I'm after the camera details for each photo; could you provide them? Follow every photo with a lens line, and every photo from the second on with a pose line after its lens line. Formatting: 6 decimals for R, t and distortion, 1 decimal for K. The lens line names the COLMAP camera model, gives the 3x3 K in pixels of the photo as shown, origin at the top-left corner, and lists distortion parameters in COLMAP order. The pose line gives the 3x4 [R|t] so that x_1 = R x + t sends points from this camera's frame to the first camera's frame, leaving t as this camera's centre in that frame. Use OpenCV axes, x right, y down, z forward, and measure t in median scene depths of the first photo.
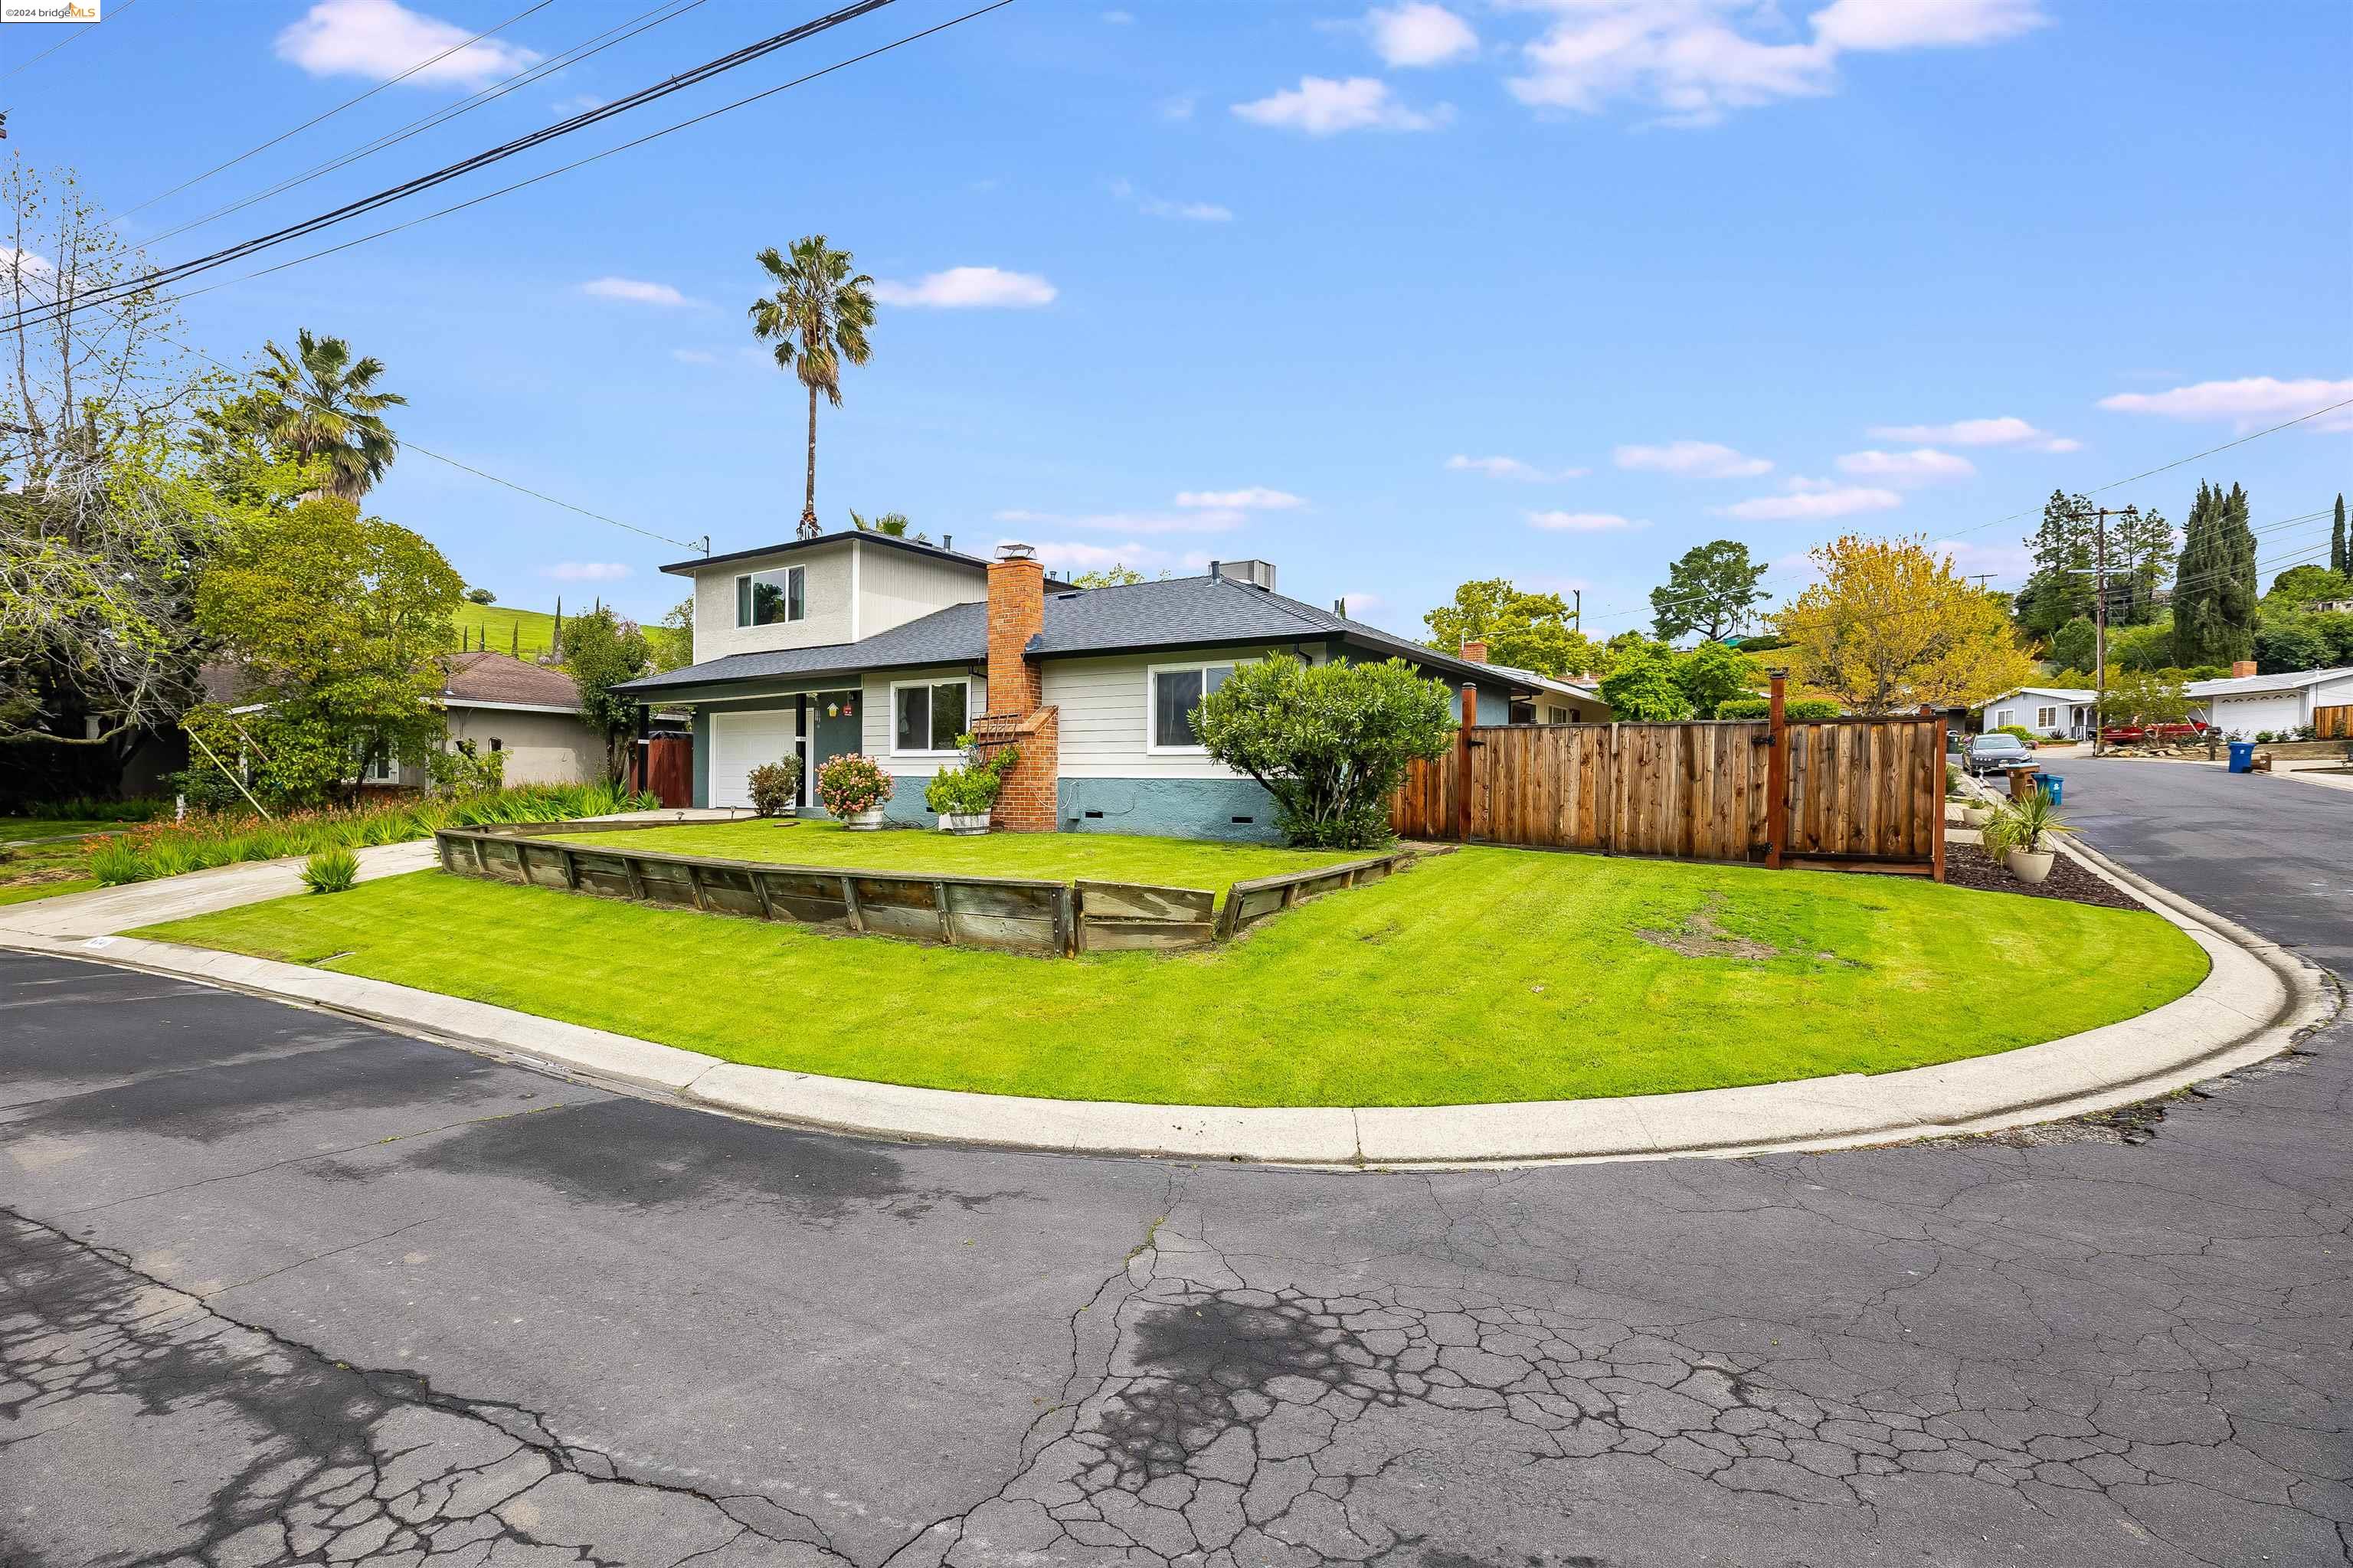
lens RADIAL K [[1101.3, 0, 1178.0], [0, 1101.3, 797.9], [0, 0, 1]] dist [-0.047472, 0.015963]
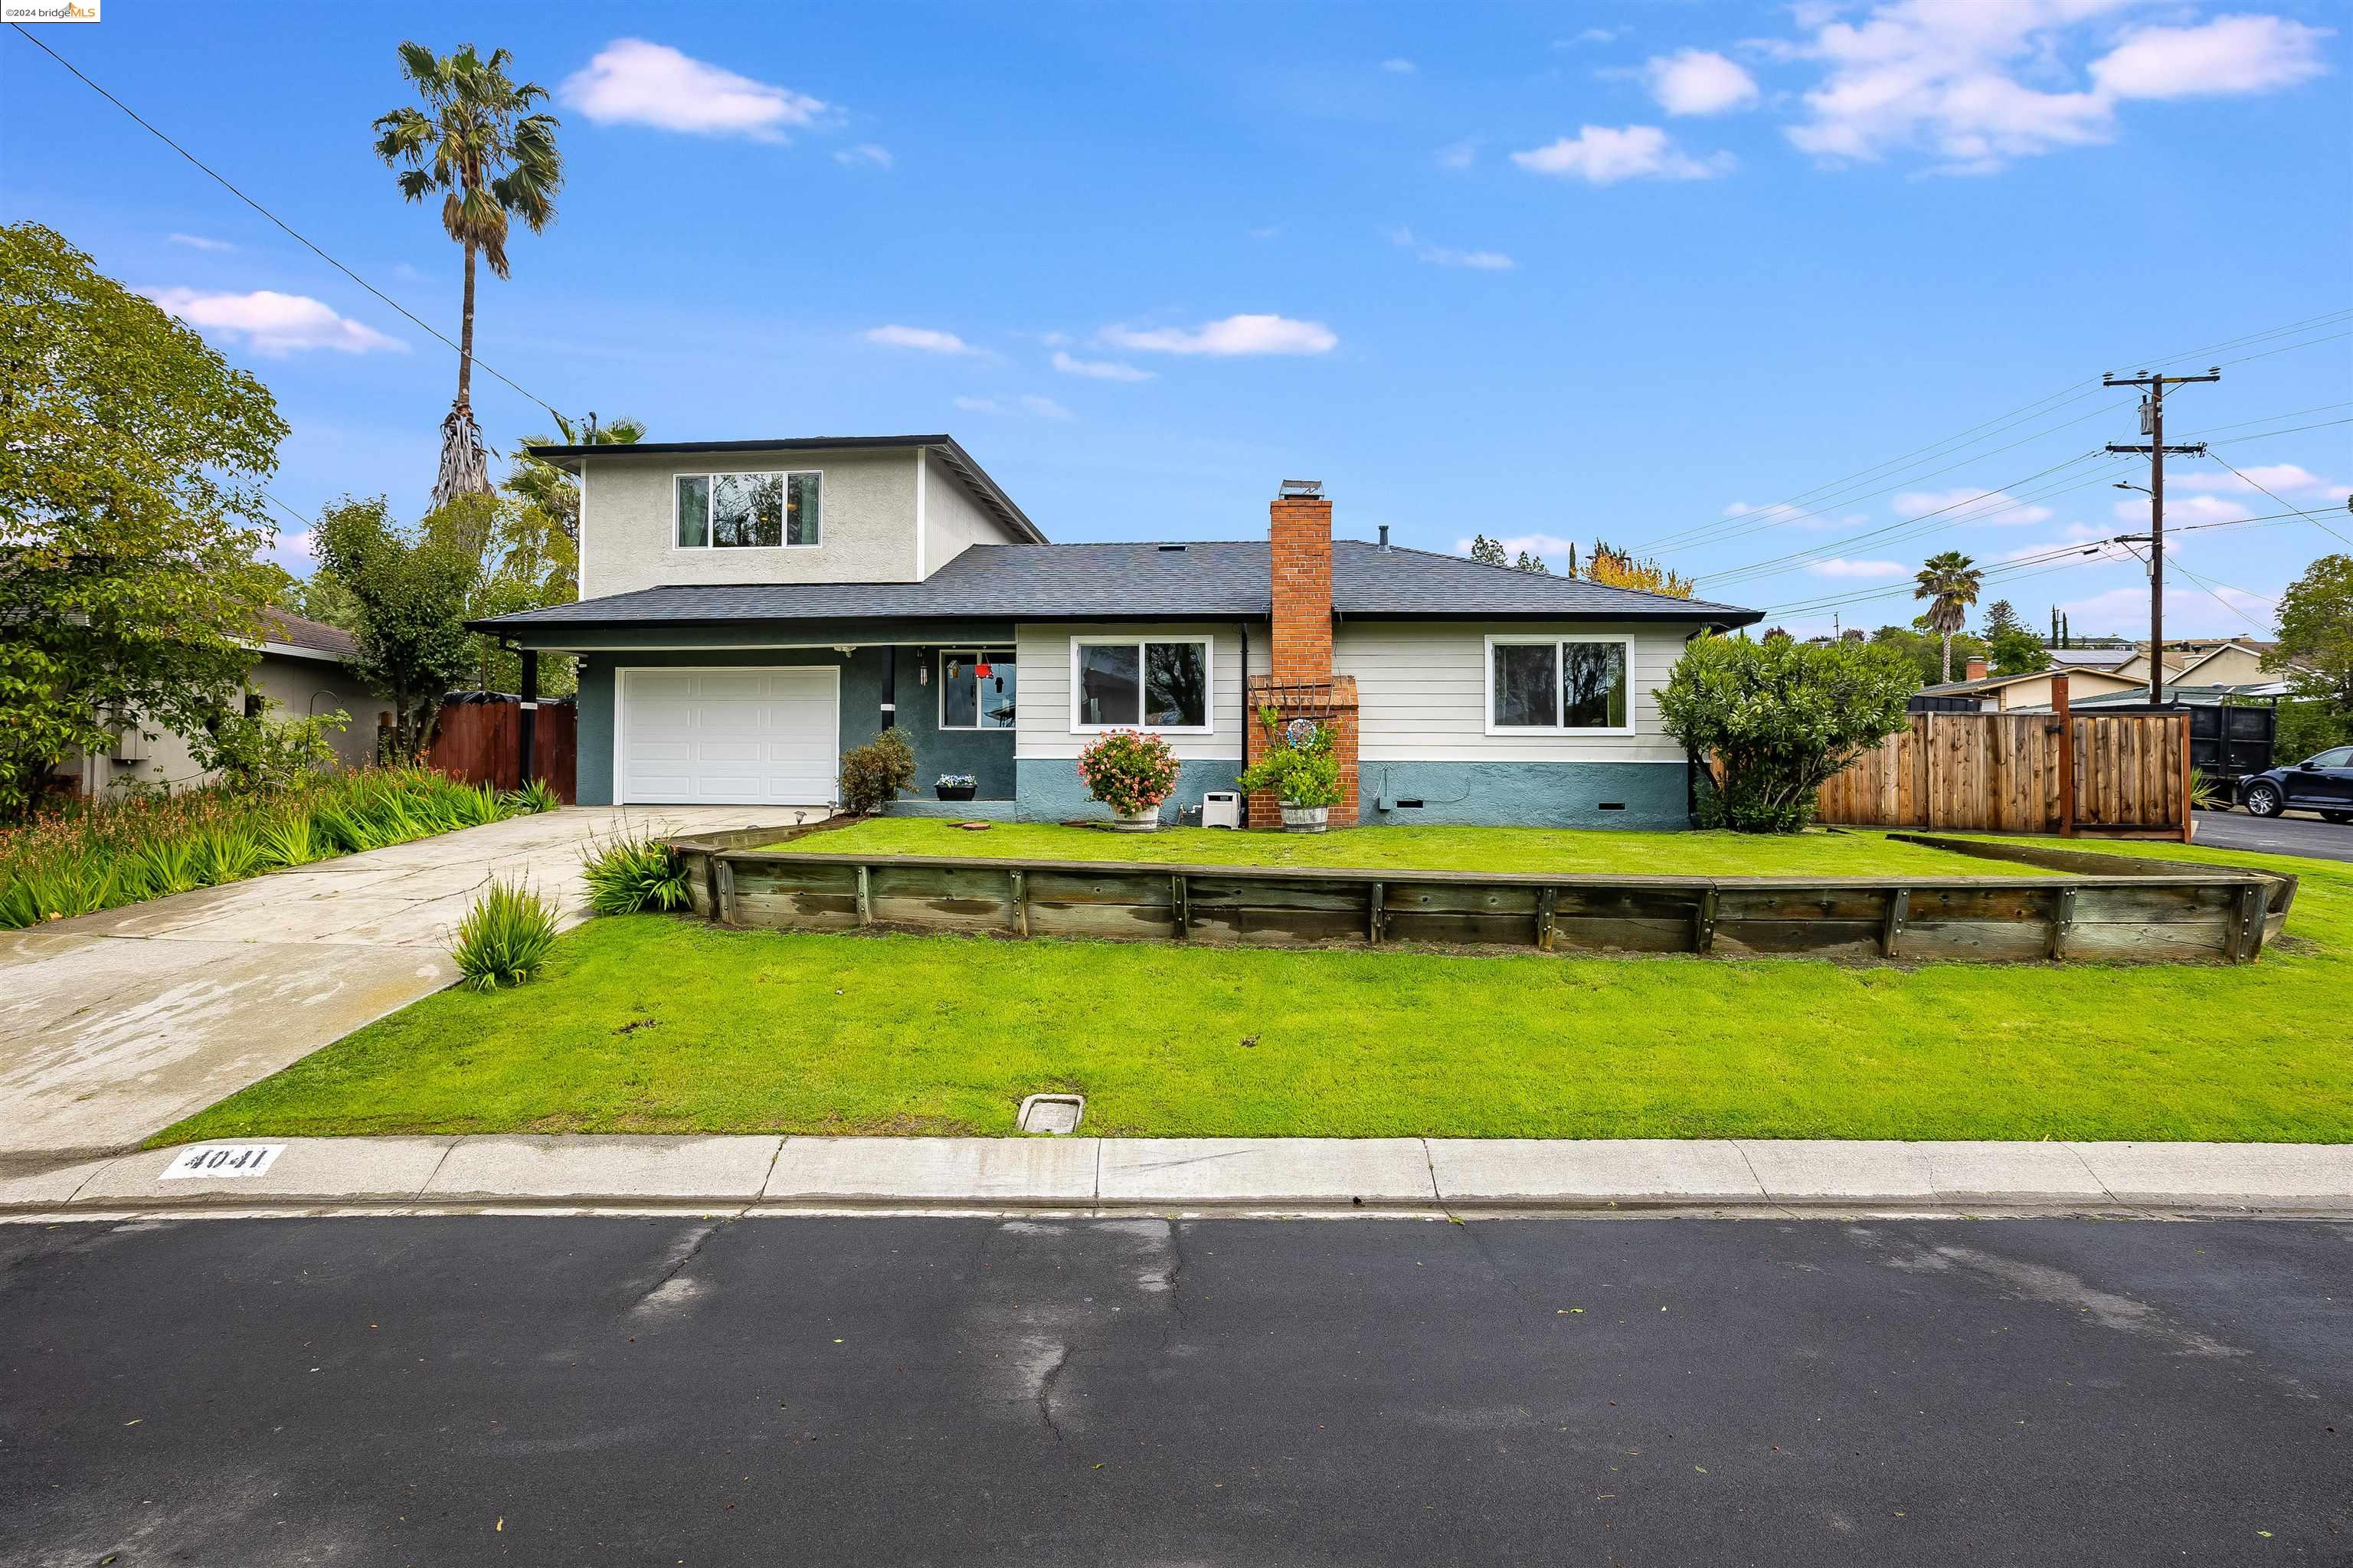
lens RADIAL K [[1093.2, 0, 1180.7], [0, 1093.2, 753.4], [0, 0, 1]] dist [-0.045406, 0.014241]
pose [[0.878132, 0.005221, 0.478391, -0.642029], [0.008090, 0.999635, -0.025758, -0.003989], [-0.478351, 0.026489, 0.877769, 0.335901]]
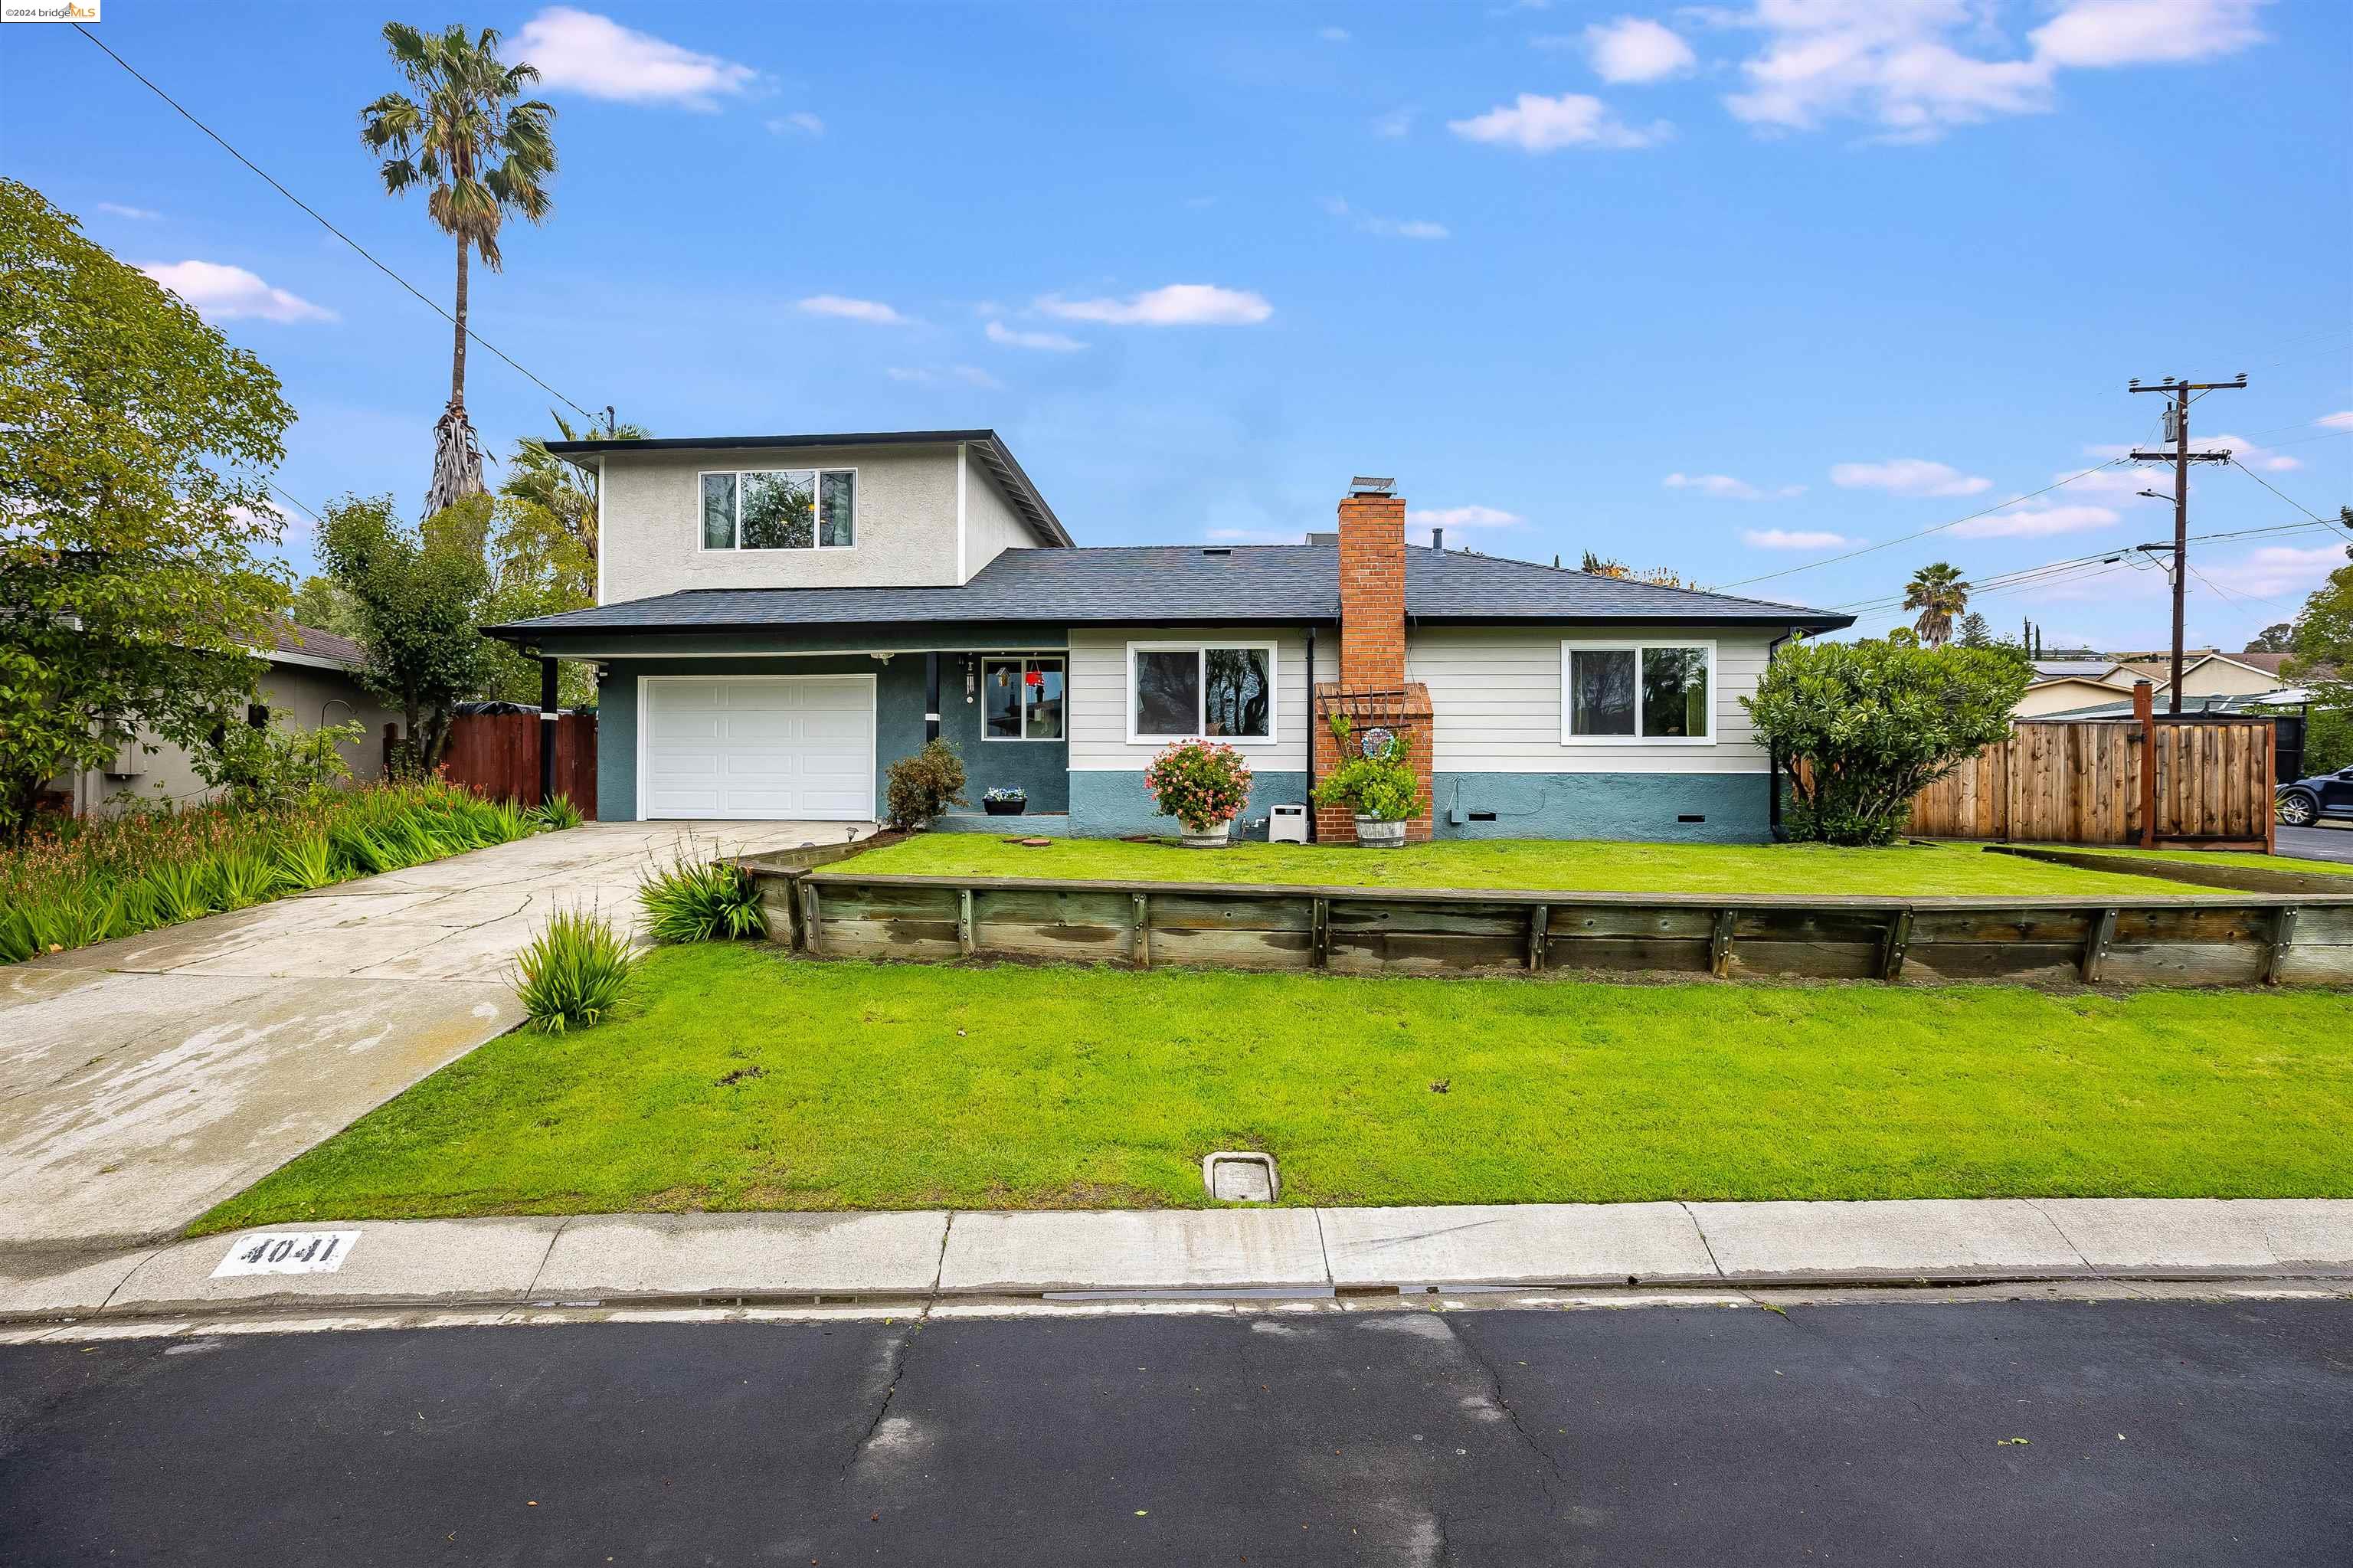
lens RADIAL K [[1080.4, 0, 1180.5], [0, 1080.4, 789.7], [0, 0, 1]] dist [-0.045681, 0.014785]
pose [[0.869778, -0.008442, 0.493371, -0.672758], [0.011240, 0.999933, -0.002704, -0.005519], [-0.493315, 0.007898, 0.869815, 0.408498]]
